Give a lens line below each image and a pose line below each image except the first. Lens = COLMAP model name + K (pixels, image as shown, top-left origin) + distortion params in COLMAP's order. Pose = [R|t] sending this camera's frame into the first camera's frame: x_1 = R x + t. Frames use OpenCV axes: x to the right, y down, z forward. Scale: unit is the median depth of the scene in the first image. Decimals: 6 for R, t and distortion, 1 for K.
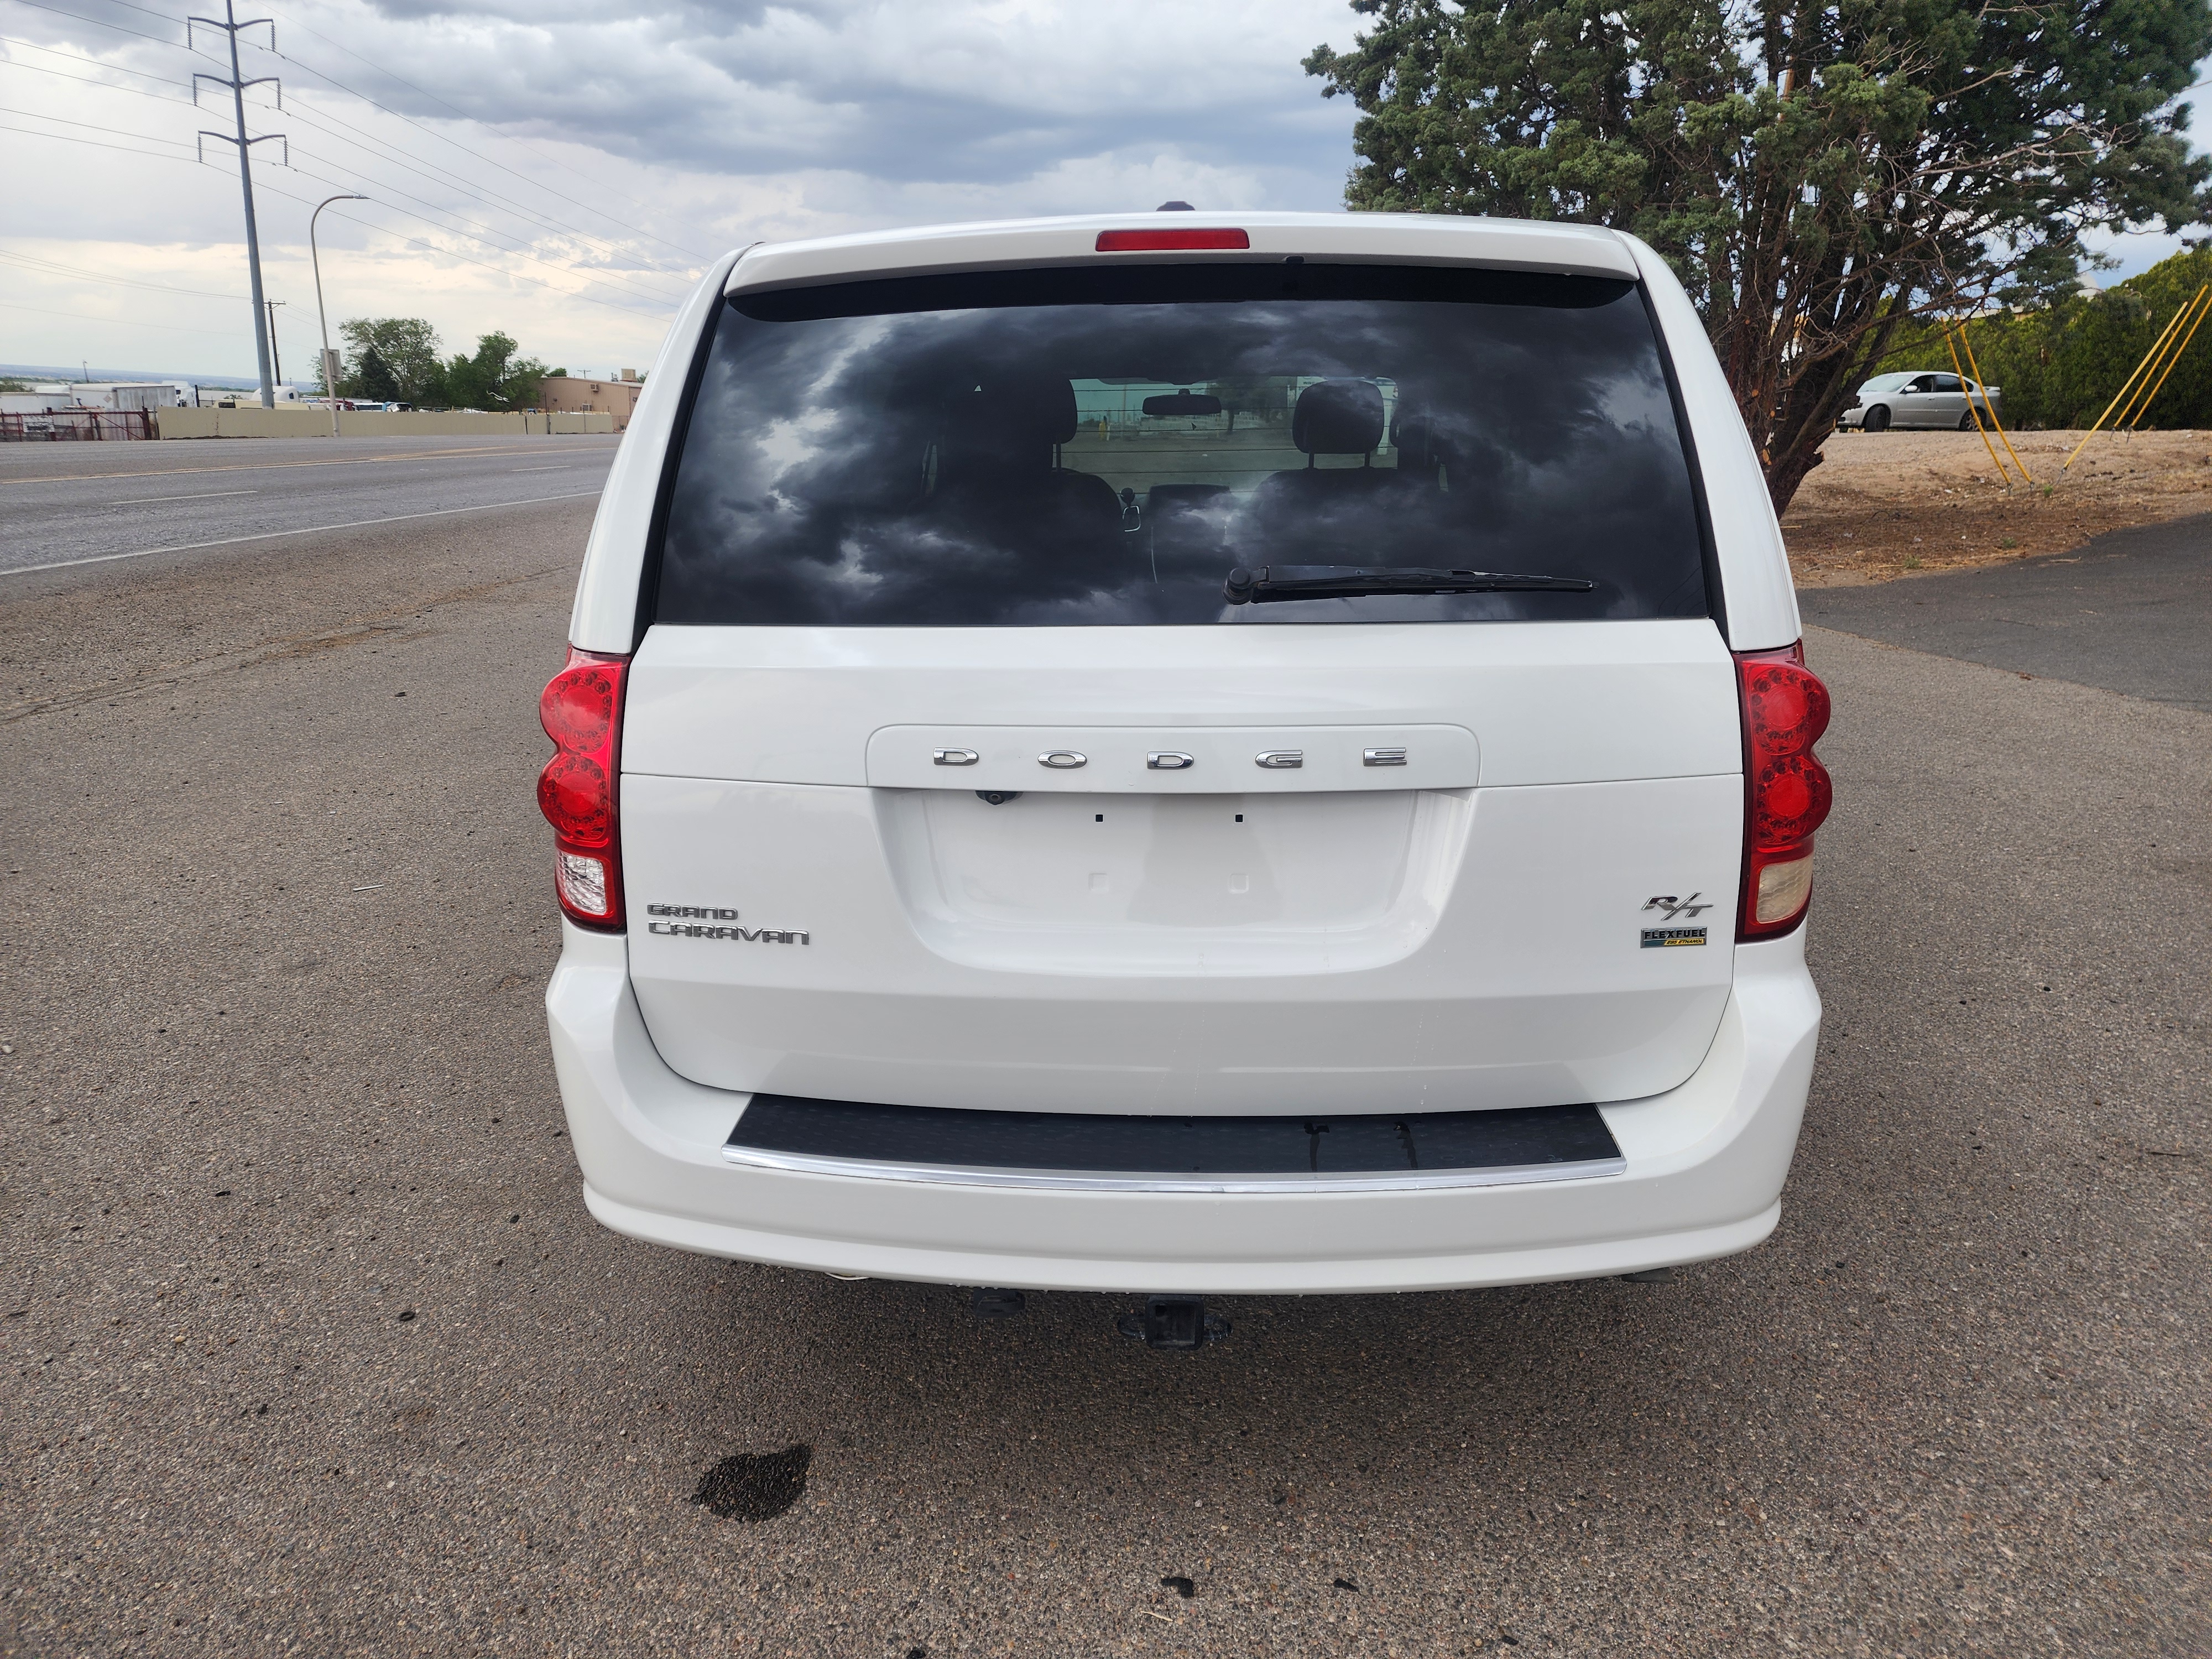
lens RADIAL K [[1476.5, 0, 1103.6], [0, 1476.5, 798.0], [0, 0, 1]] dist [0.039372, -0.028439]
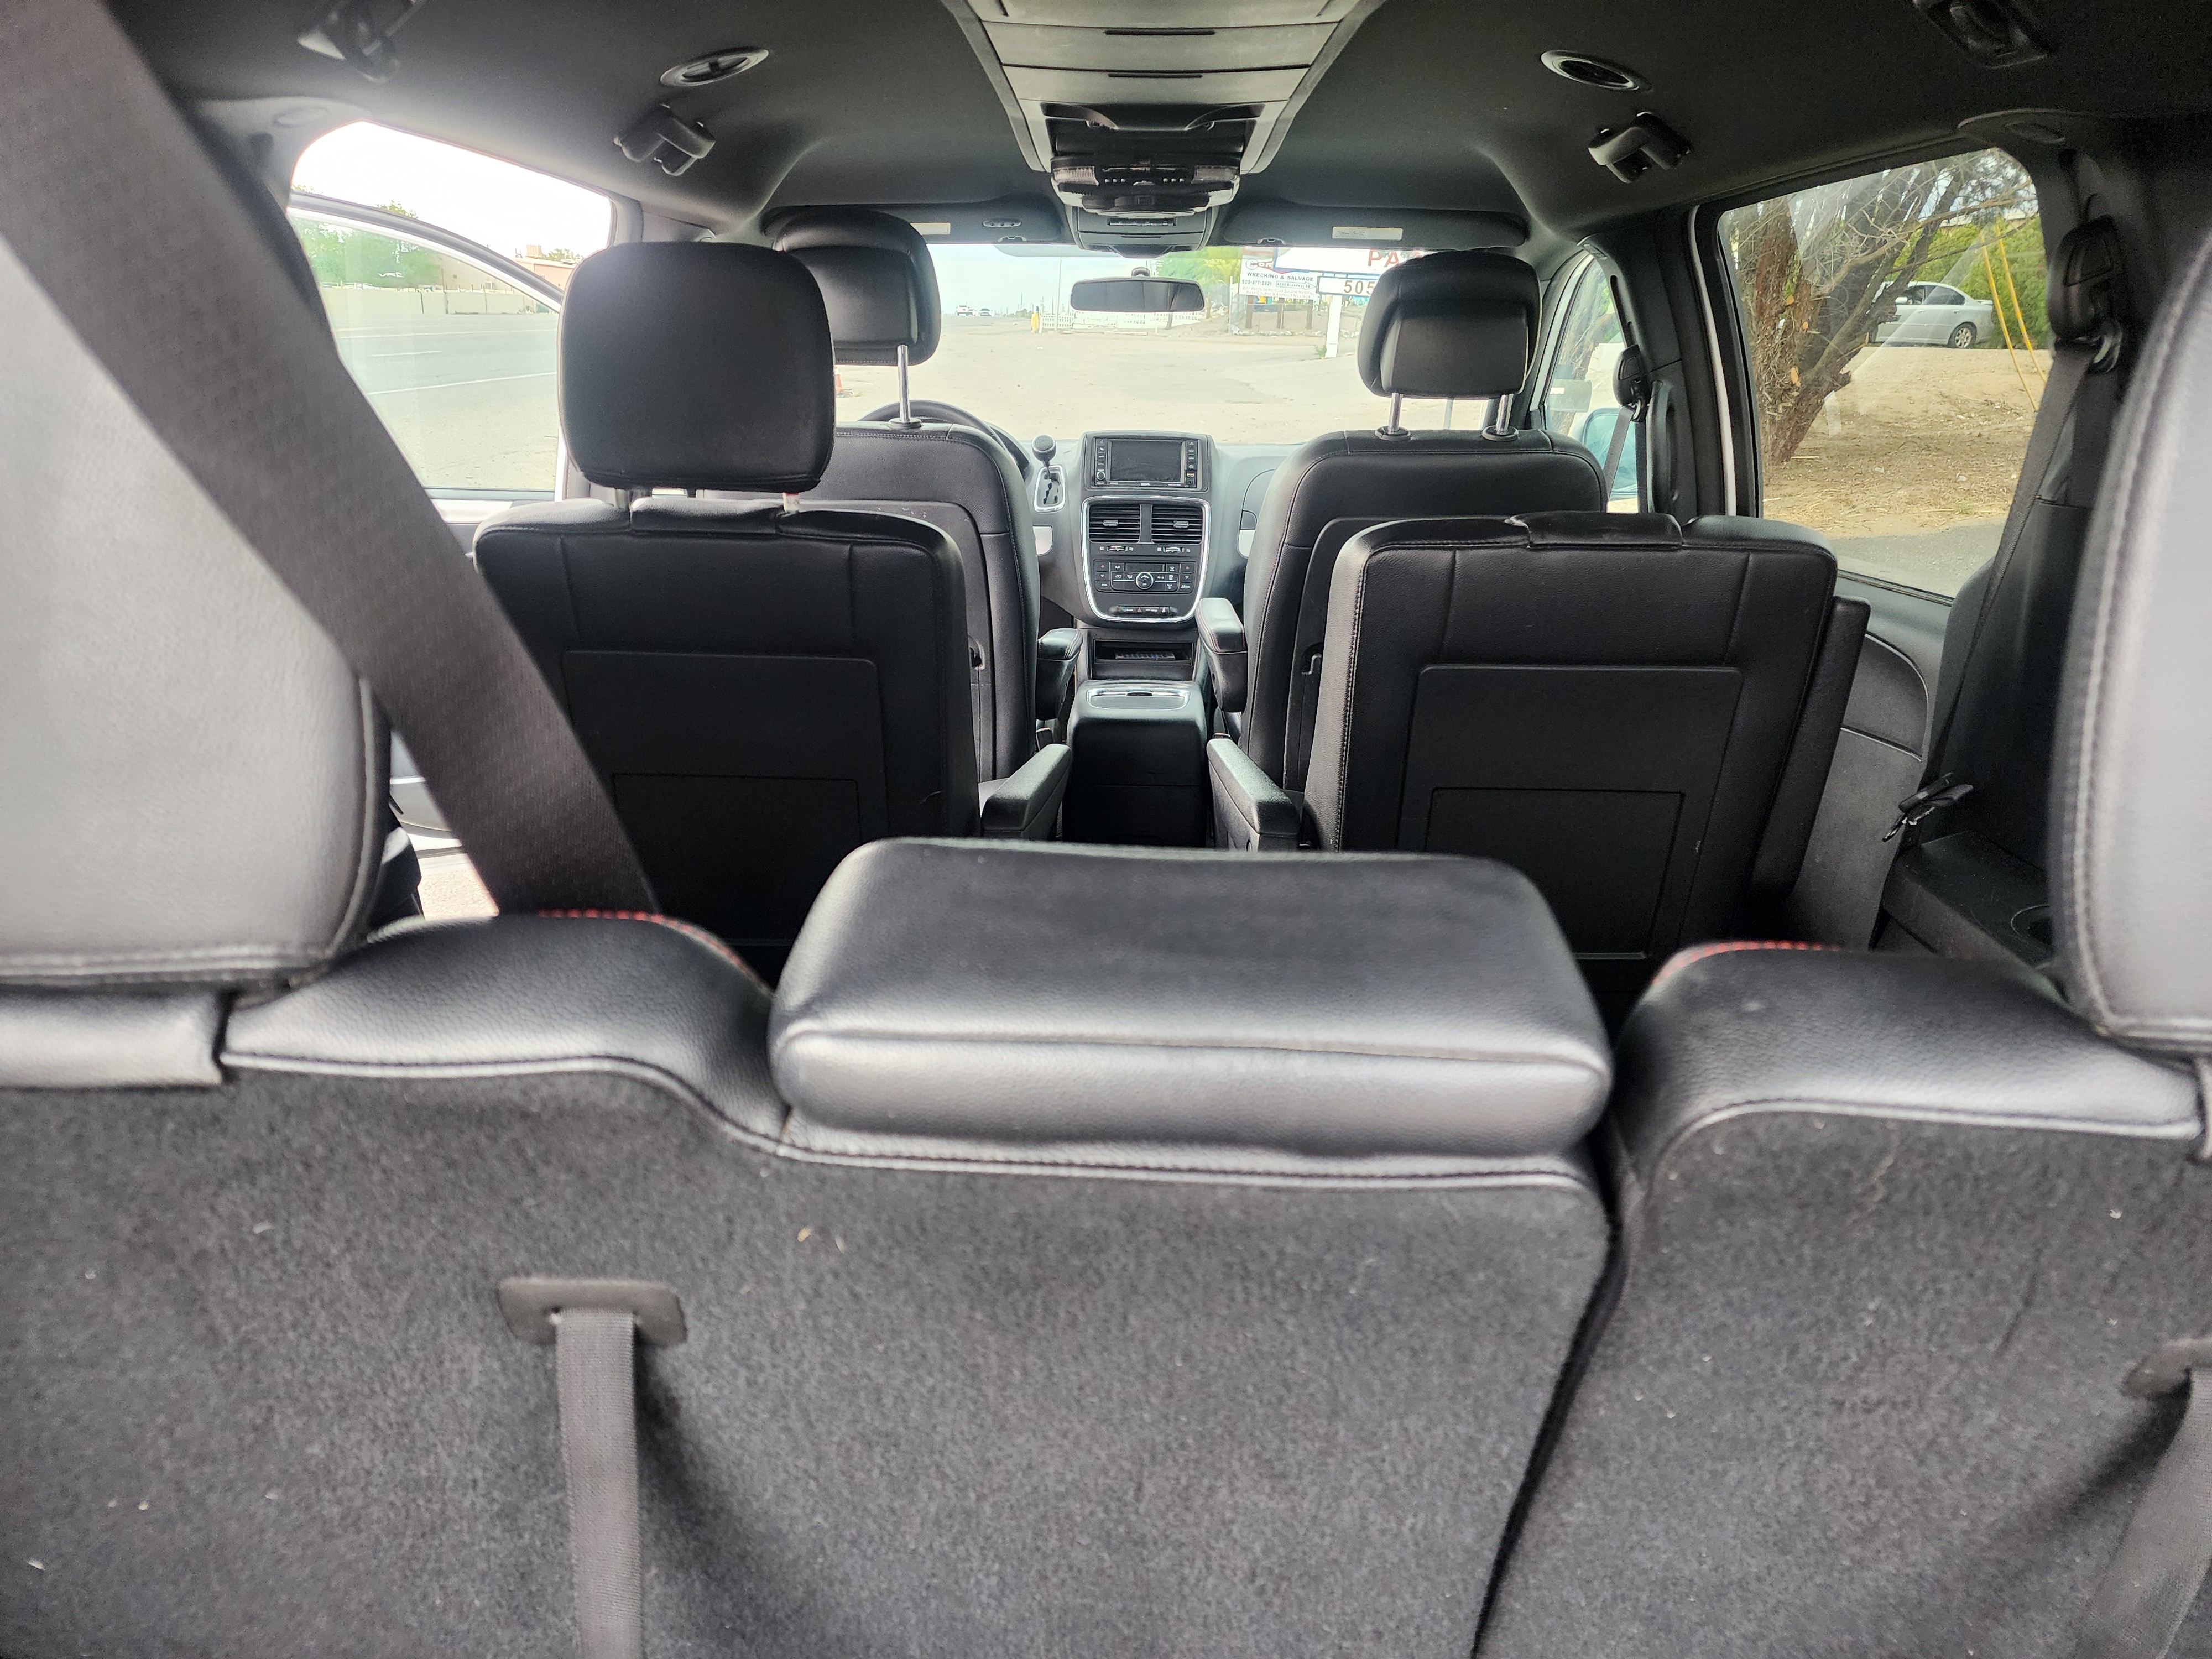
lens RADIAL K [[1476.5, 0, 1106.1], [0, 1476.5, 815.3], [0, 0, 1]] dist [0.039372, -0.028439]
pose [[0.998725, 0.008985, 0.049677, 0.005712], [-0.012787, 0.996967, 0.076768, -0.045882], [-0.048837, -0.077306, 0.995811, 0.173217]]
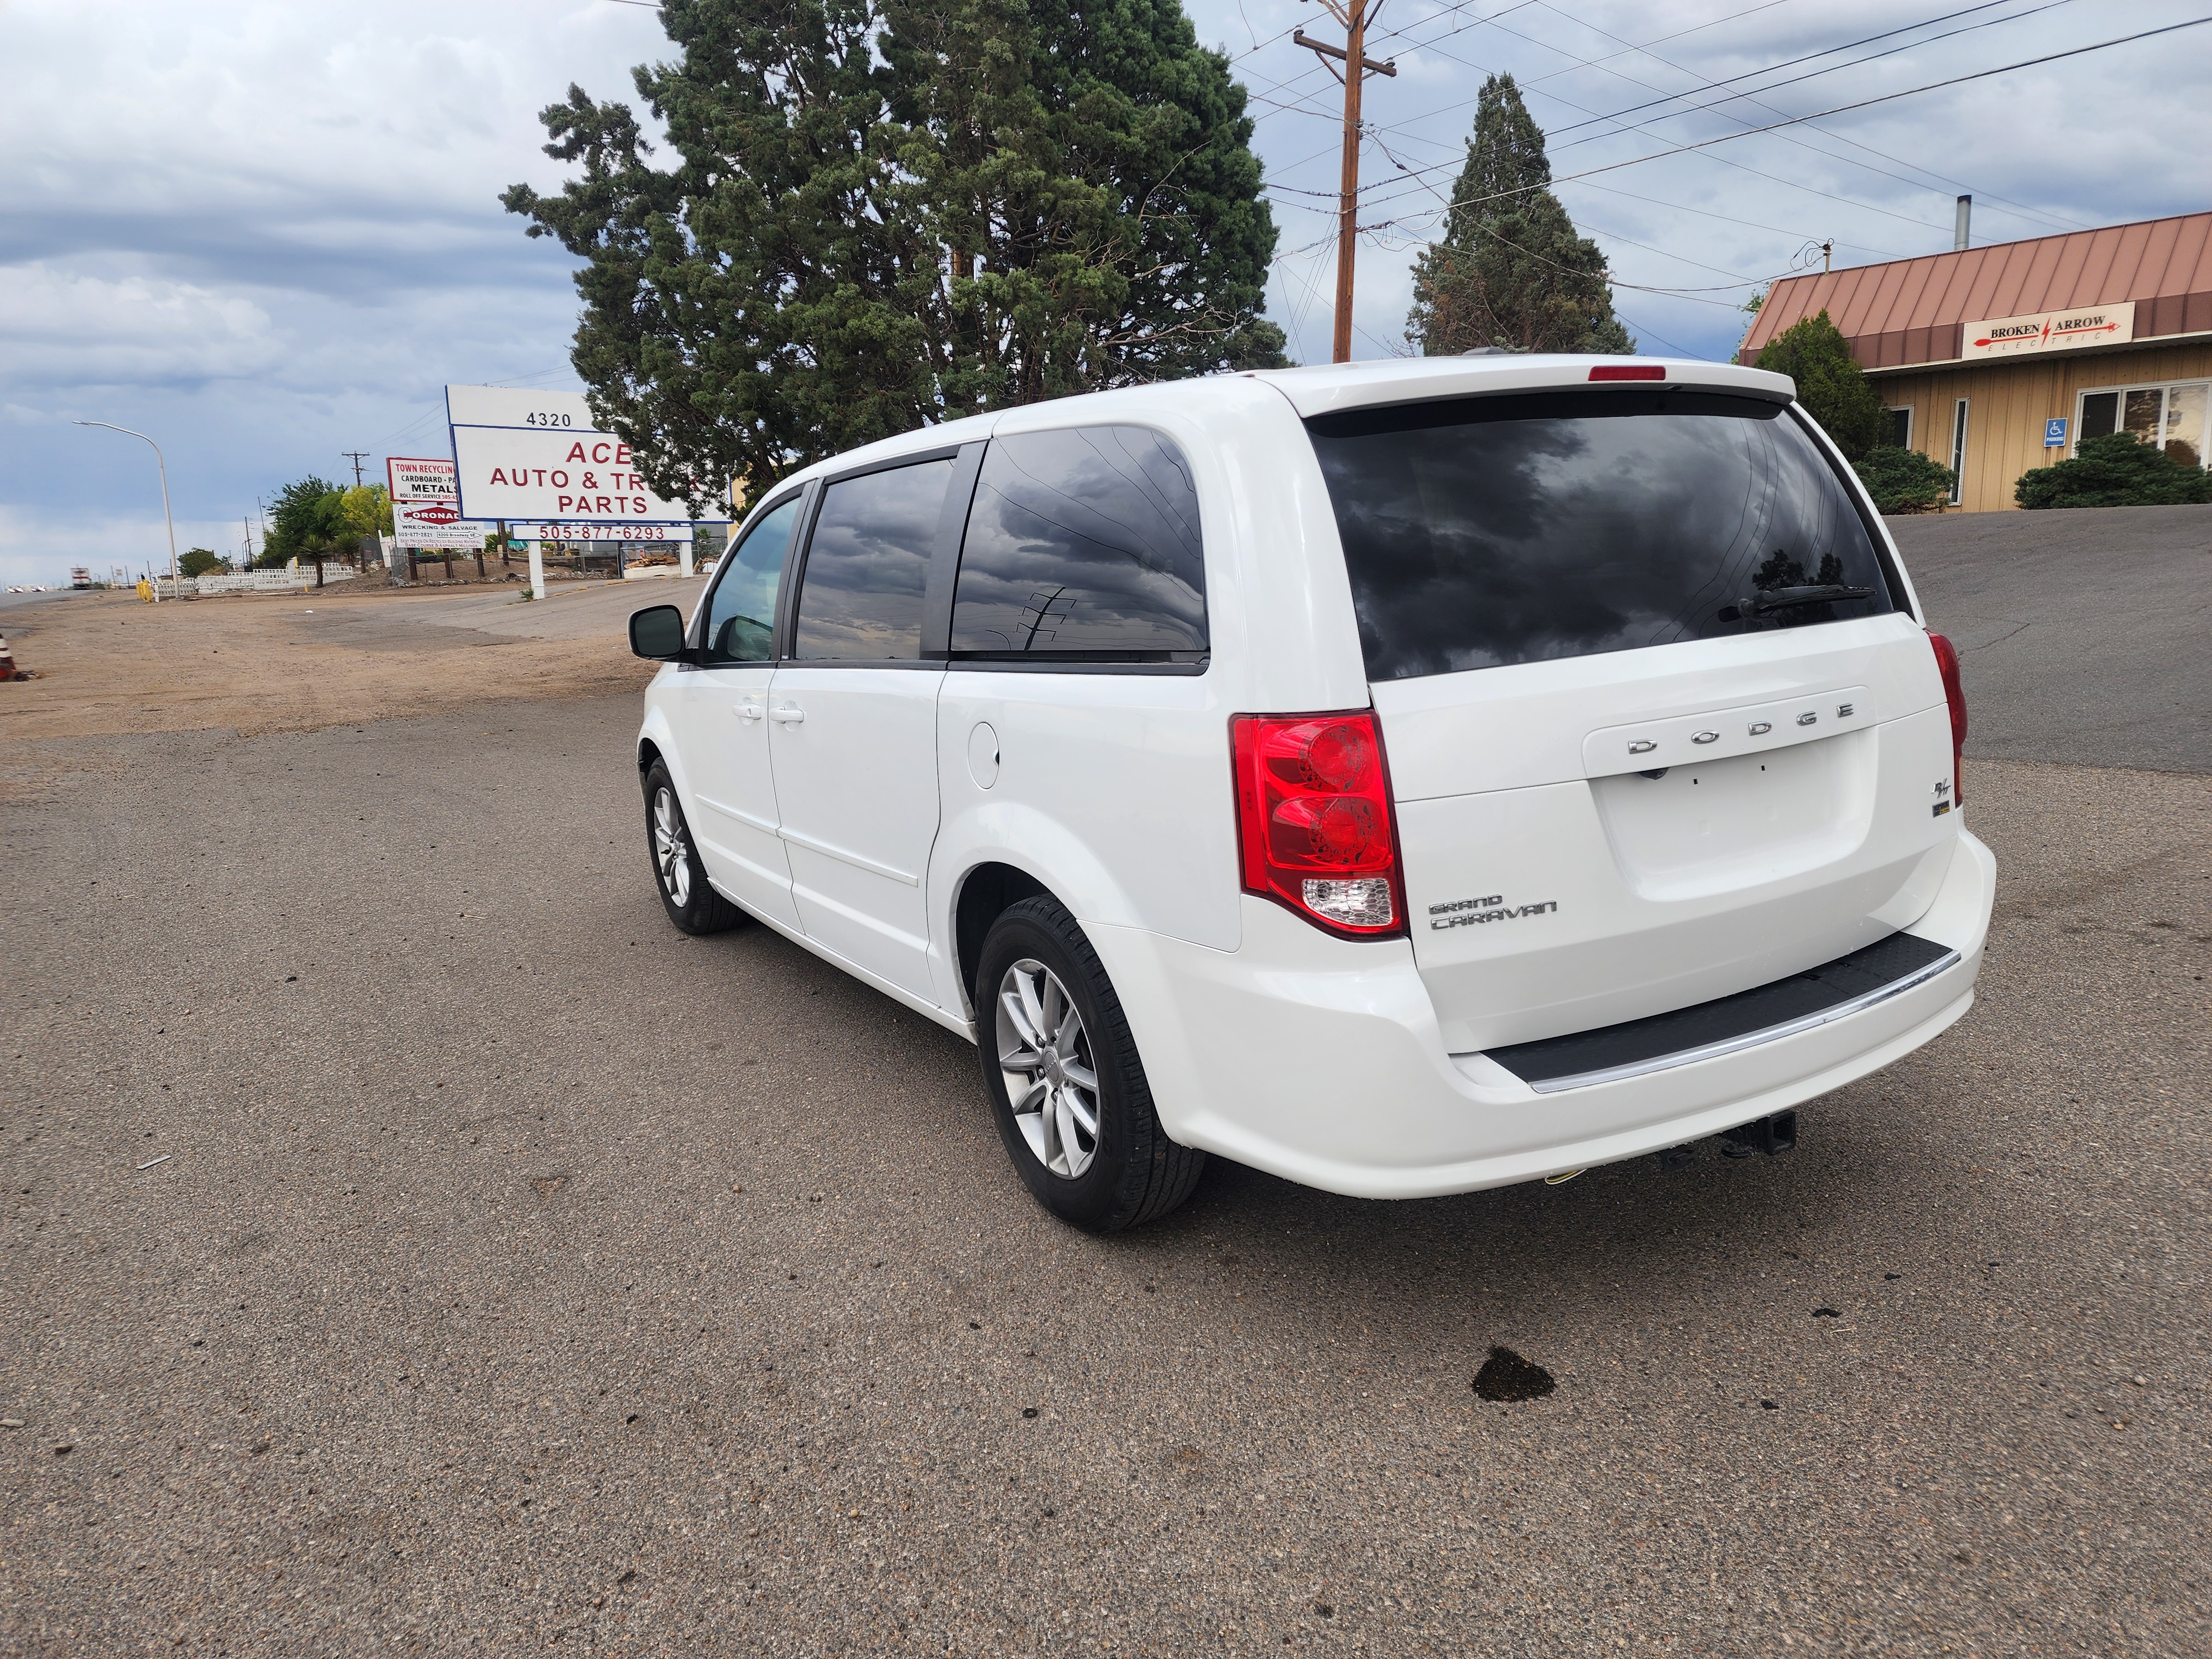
lens RADIAL K [[1476.5, 0, 1118.8], [0, 1476.5, 832.2], [0, 0, 1]] dist [0.039372, -0.028439]
pose [[0.822788, -0.139968, 0.550844, -0.210915], [0.177788, 0.983946, -0.015541, -0.002389], [-0.539826, 0.110720, 0.834463, 0.023971]]
